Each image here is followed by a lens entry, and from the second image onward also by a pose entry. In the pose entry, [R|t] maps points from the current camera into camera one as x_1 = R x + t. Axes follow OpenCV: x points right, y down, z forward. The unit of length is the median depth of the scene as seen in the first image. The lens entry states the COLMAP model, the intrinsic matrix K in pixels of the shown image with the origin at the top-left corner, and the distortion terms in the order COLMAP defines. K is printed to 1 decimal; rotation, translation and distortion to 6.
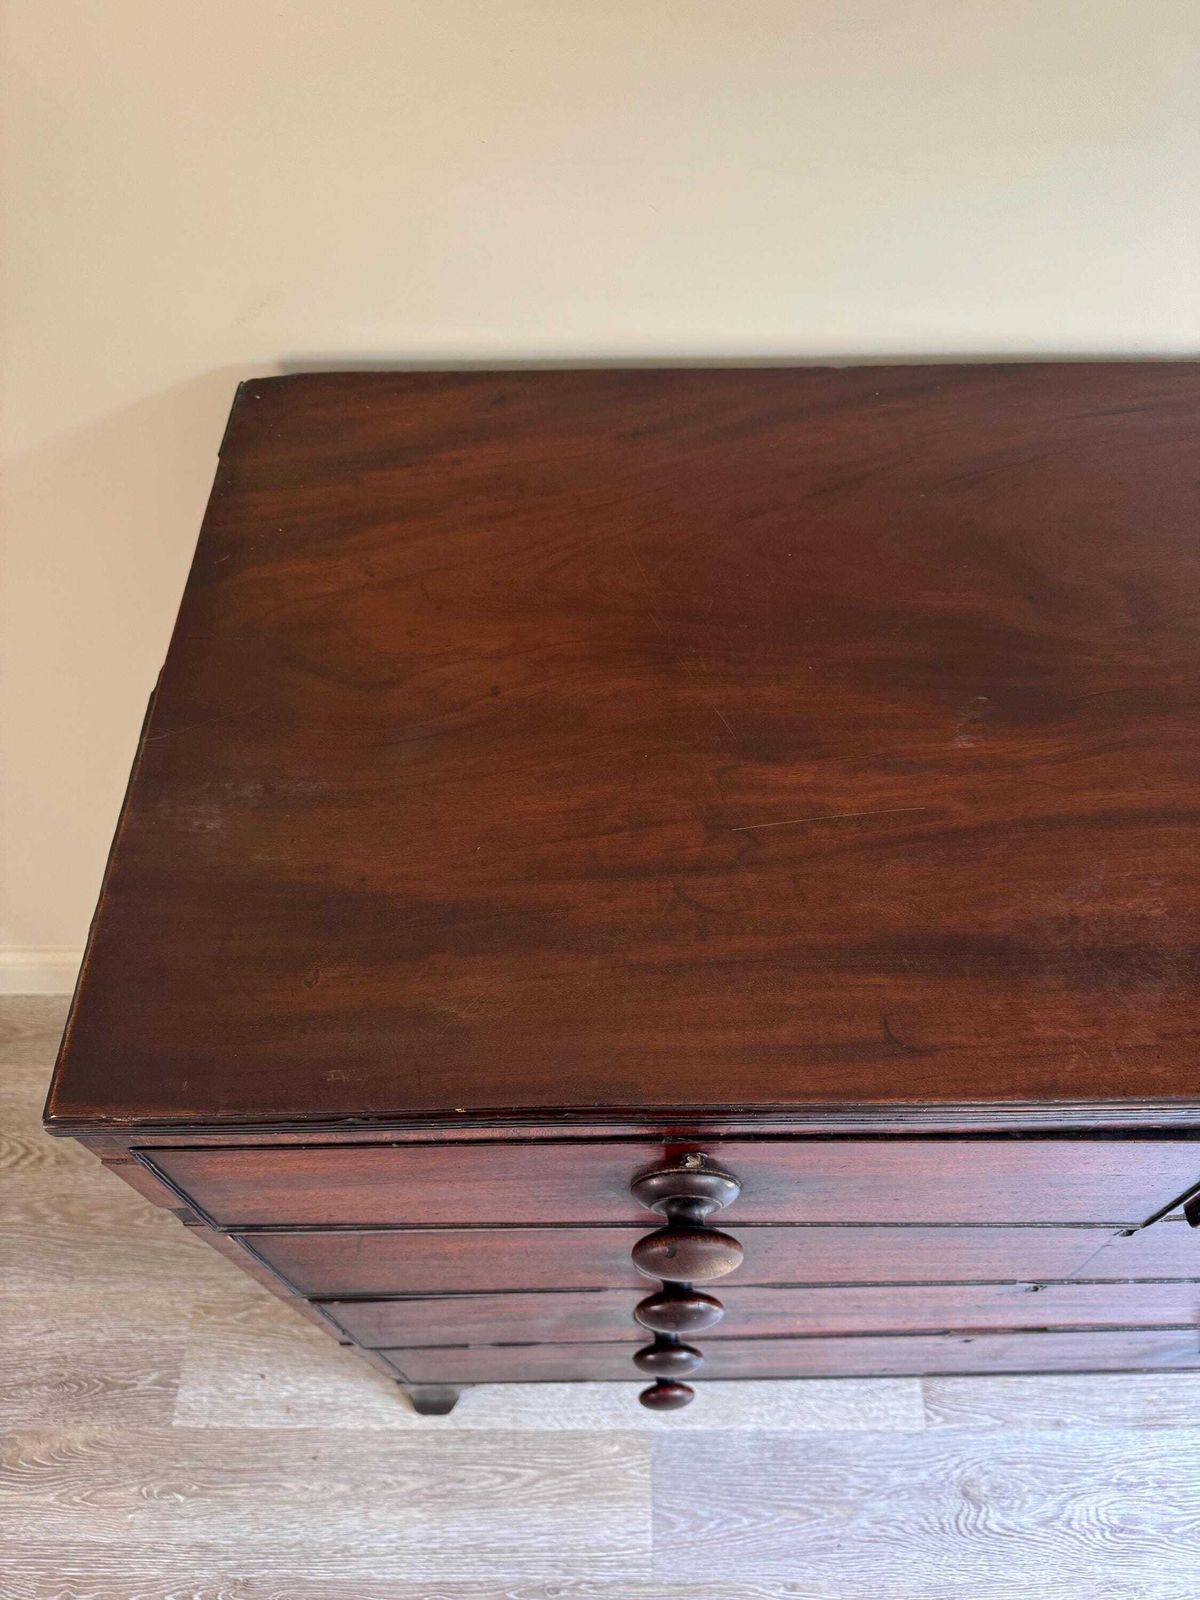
lens RADIAL K [[1248.2, 0, 600.0], [0, 1248.2, 800.0], [0, 0, 1]] dist [-0.004221, -0.008914]
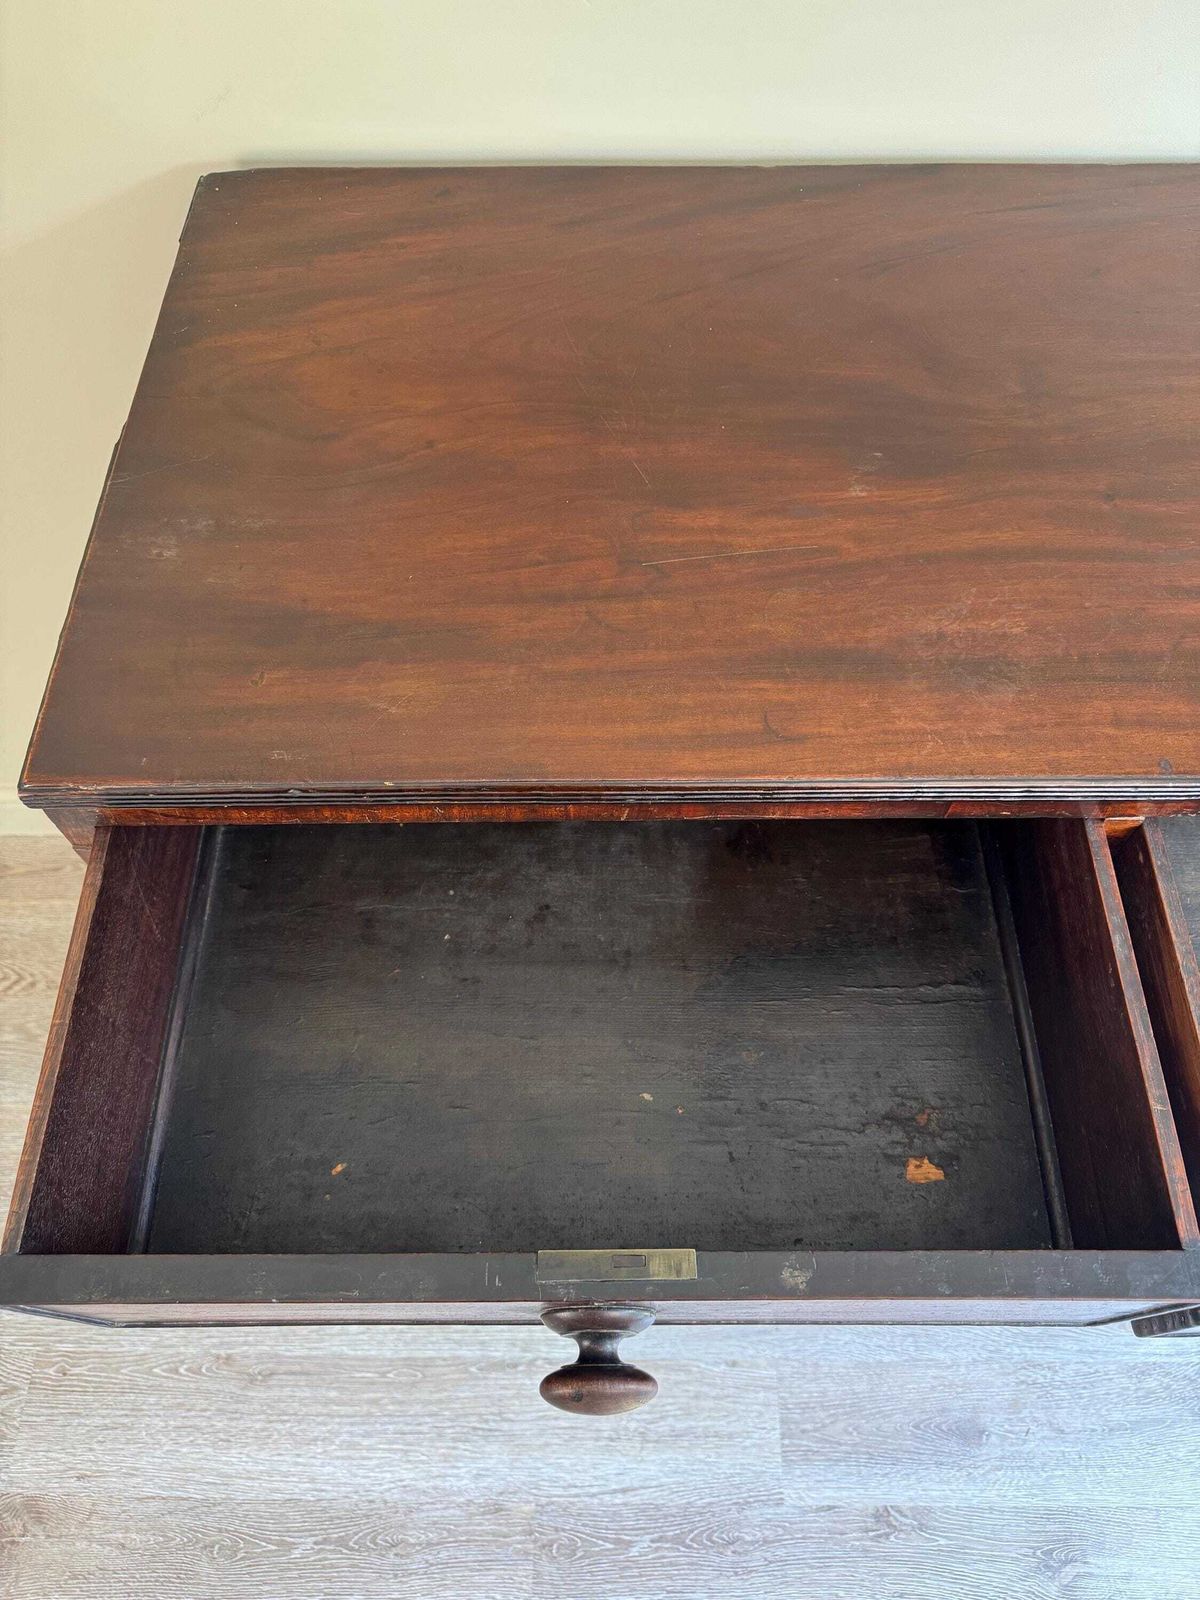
lens RADIAL K [[1248.2, 0, 600.0], [0, 1248.2, 800.0], [0, 0, 1]] dist [-0.004221, -0.008914]
pose [[0.999960, 0.008079, 0.003963, 0.064214], [-0.008308, 0.998056, 0.061768, 0.159537], [-0.003456, -0.061798, 0.998083, -0.110139]]
